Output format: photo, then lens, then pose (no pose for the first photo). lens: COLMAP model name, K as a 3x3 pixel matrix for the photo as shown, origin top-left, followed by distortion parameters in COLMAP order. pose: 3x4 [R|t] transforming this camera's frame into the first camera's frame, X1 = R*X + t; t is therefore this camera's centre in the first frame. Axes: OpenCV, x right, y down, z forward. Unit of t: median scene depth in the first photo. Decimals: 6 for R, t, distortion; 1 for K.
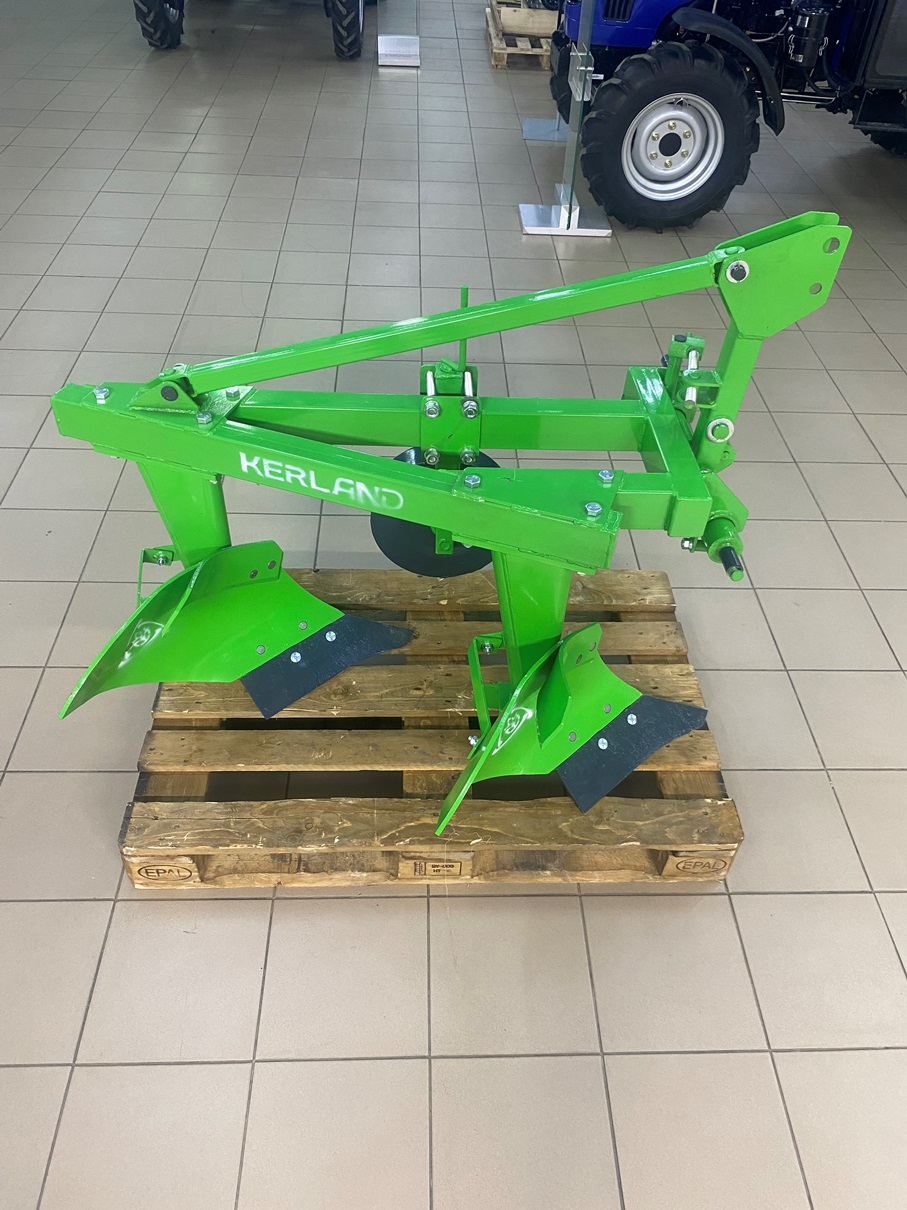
lens RADIAL K [[915.1, 0, 464.7], [0, 915.1, 599.4], [0, 0, 1]] dist [0.054967, -0.056797]
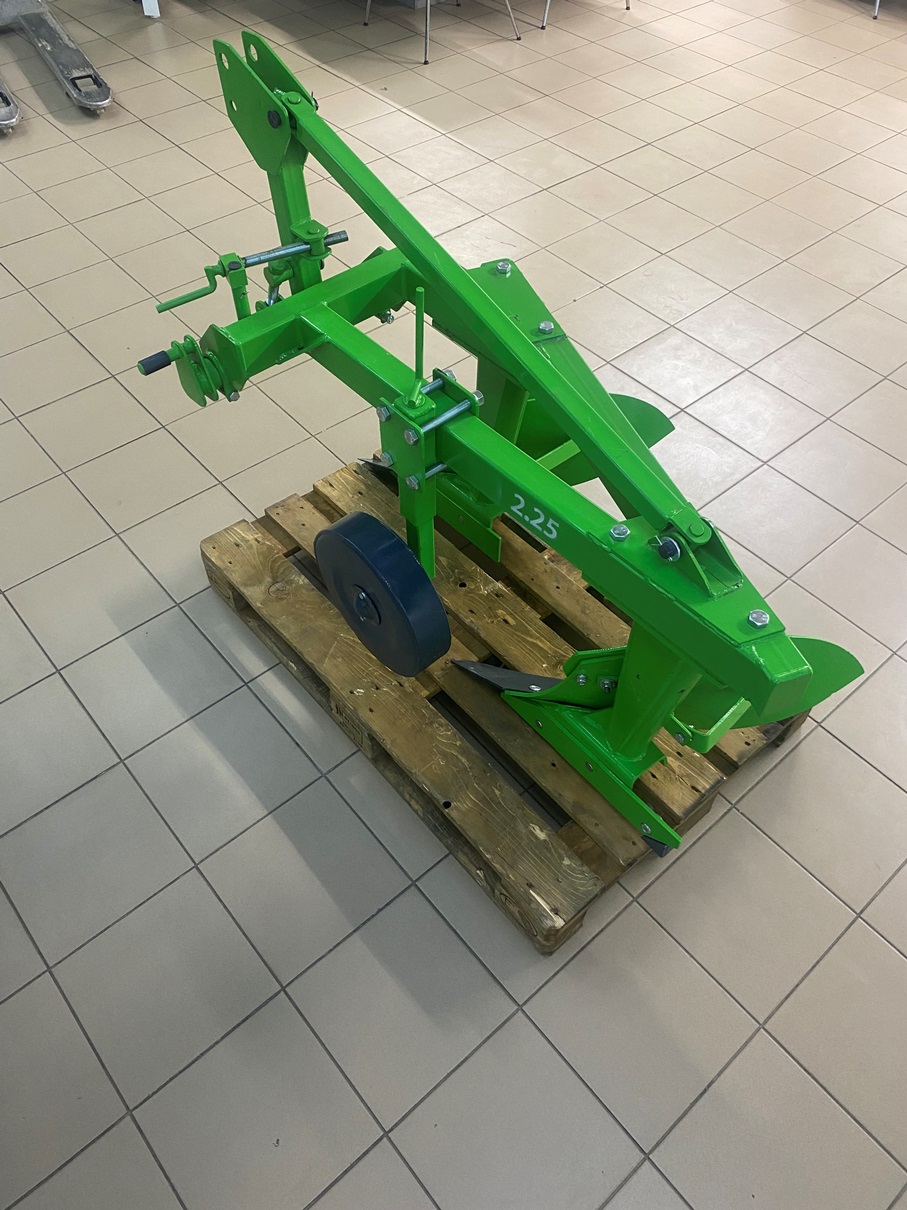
lens RADIAL K [[918.9, 0, 461.2], [0, 918.9, 591.1], [0, 0, 1]] dist [0.072476, -0.074648]
pose [[-0.621776, -0.636380, 0.456525, -0.507078], [0.504008, 0.121043, 0.855175, -0.874285], [-0.599476, 0.761820, 0.245479, 0.835504]]
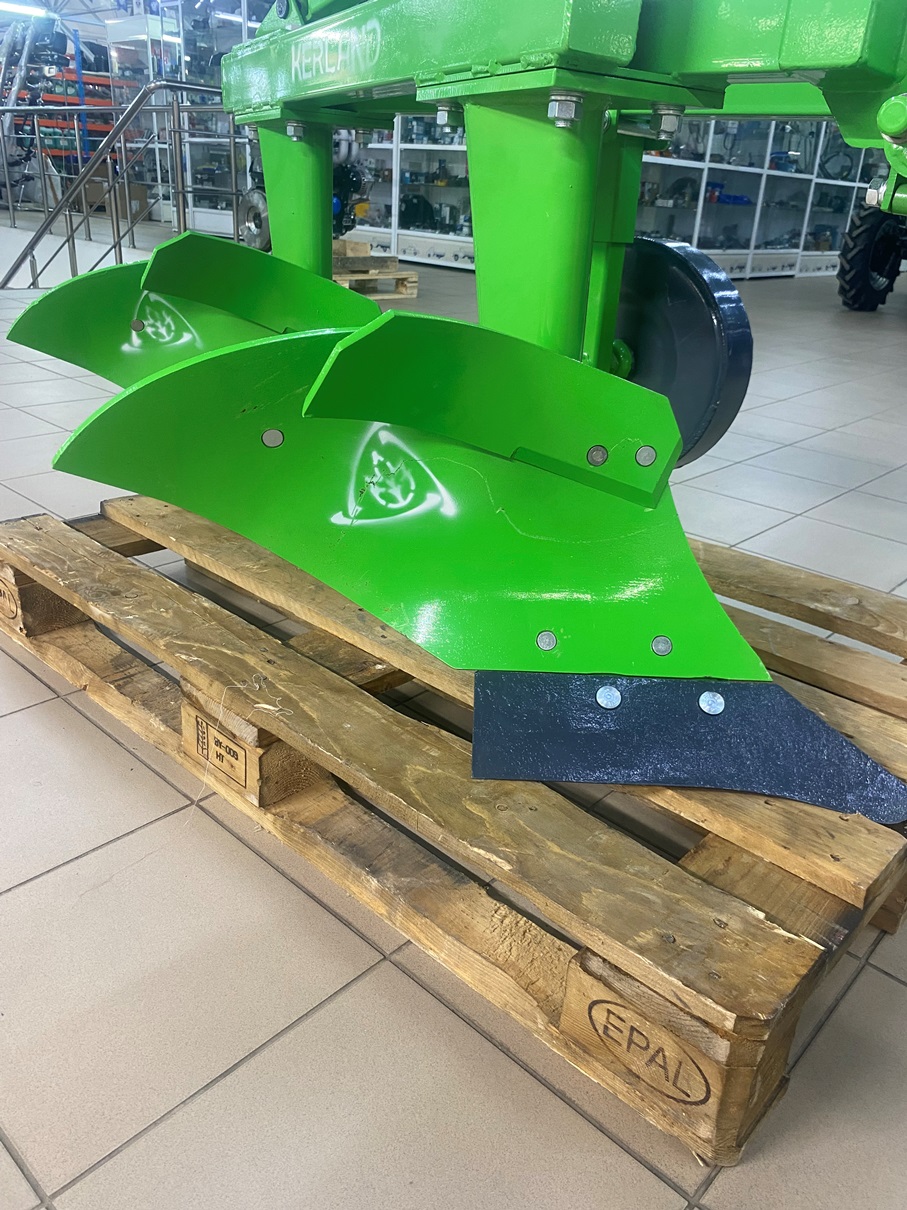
lens RADIAL K [[926.3, 0, 470.1], [0, 926.3, 597.8], [0, 0, 1]] dist [0.021900, -0.009021]
pose [[0.712207, 0.277153, -0.644940, 0.391303], [-0.499638, 0.845496, -0.188411, 0.241506], [0.493076, 0.456424, 0.740644, 0.616510]]
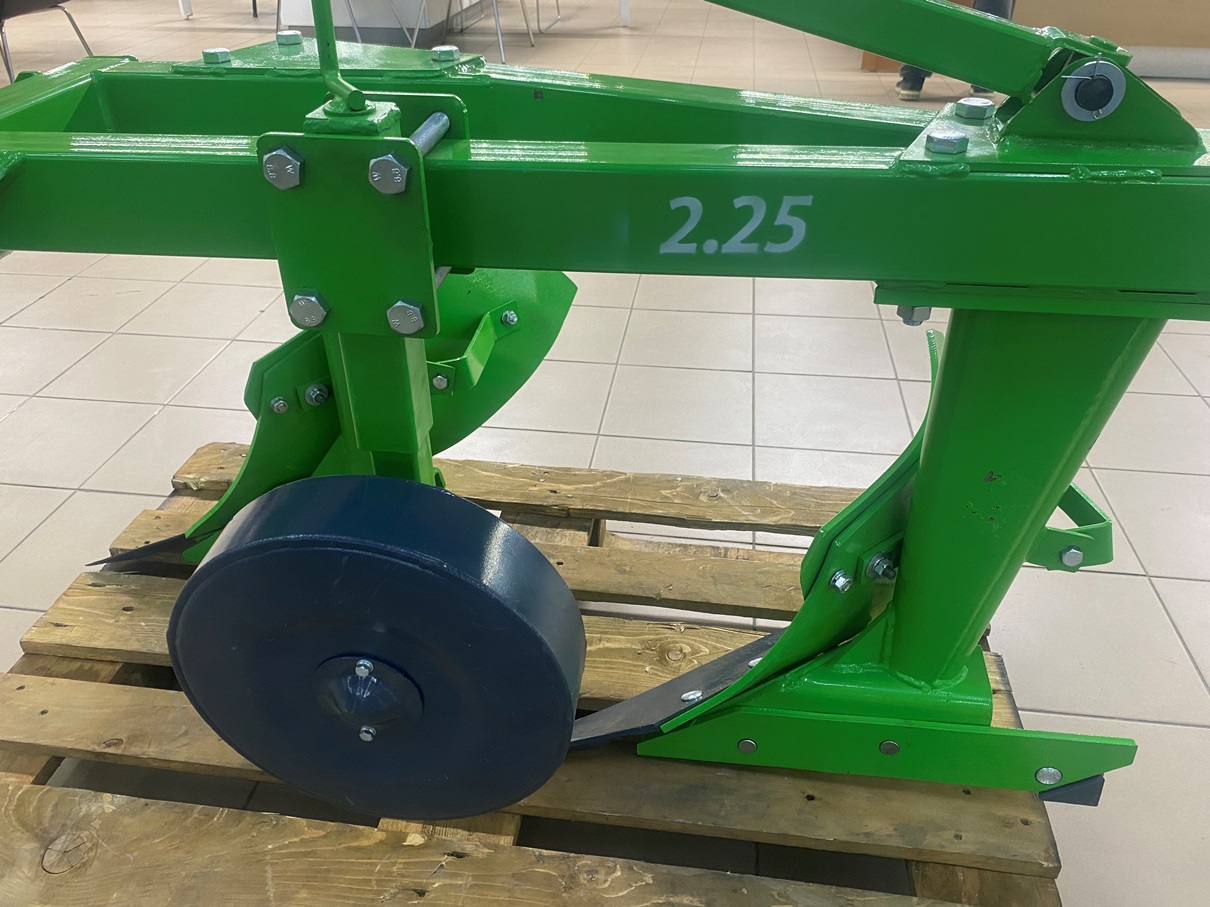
lens RADIAL K [[921.6, 0, 600.2], [0, 921.6, 443.1], [0, 0, 1]] dist [0.006185, -0.031251]
pose [[-0.983371, -0.130622, 0.126169, -0.159849], [0.092092, 0.240118, 0.966366, -0.513060], [-0.156524, 0.961915, -0.224096, 1.103563]]
